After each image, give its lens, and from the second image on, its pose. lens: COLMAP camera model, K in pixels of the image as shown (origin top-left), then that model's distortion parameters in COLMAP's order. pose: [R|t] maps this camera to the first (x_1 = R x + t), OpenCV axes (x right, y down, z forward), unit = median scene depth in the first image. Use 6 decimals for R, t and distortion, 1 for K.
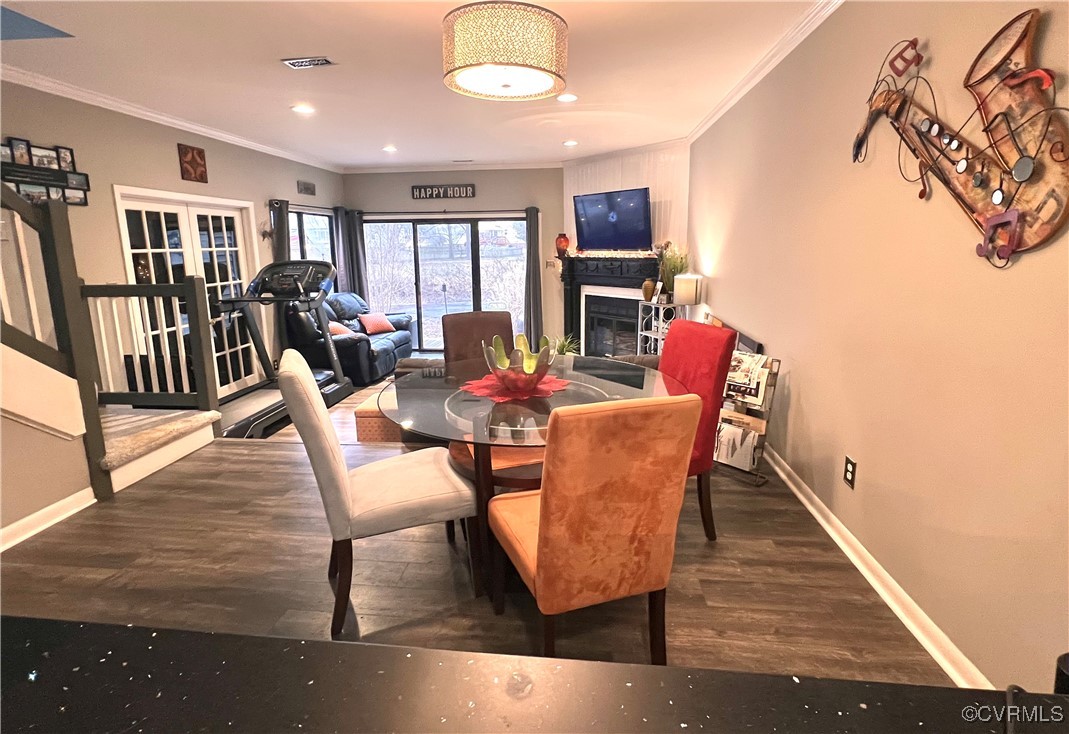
lens RADIAL K [[516.3, 0, 532.8], [0, 516.3, 331.4], [0, 0, 1]] dist [-0.000031, 0.000099]
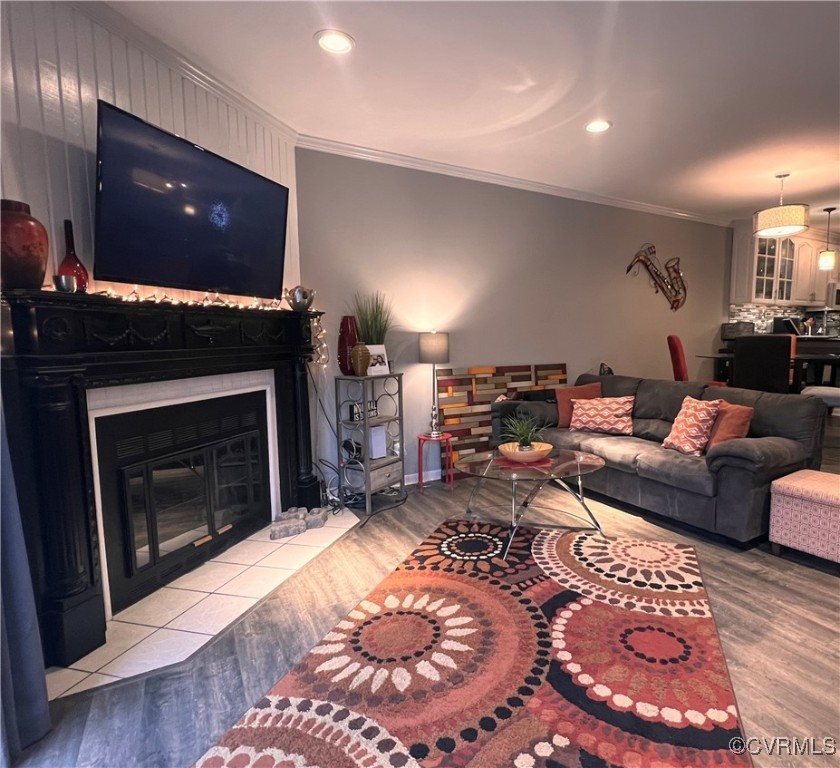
lens RADIAL K [[439.5, 0, 420.0], [0, 439.5, 384.0], [0, 0, 1]] dist [0.001281, 0.000507]
pose [[-0.543142, -0.060318, 0.837472, -0.782049], [0.160688, 0.971513, 0.174187, -0.374543], [-0.824122, 0.229180, -0.517977, 3.438807]]
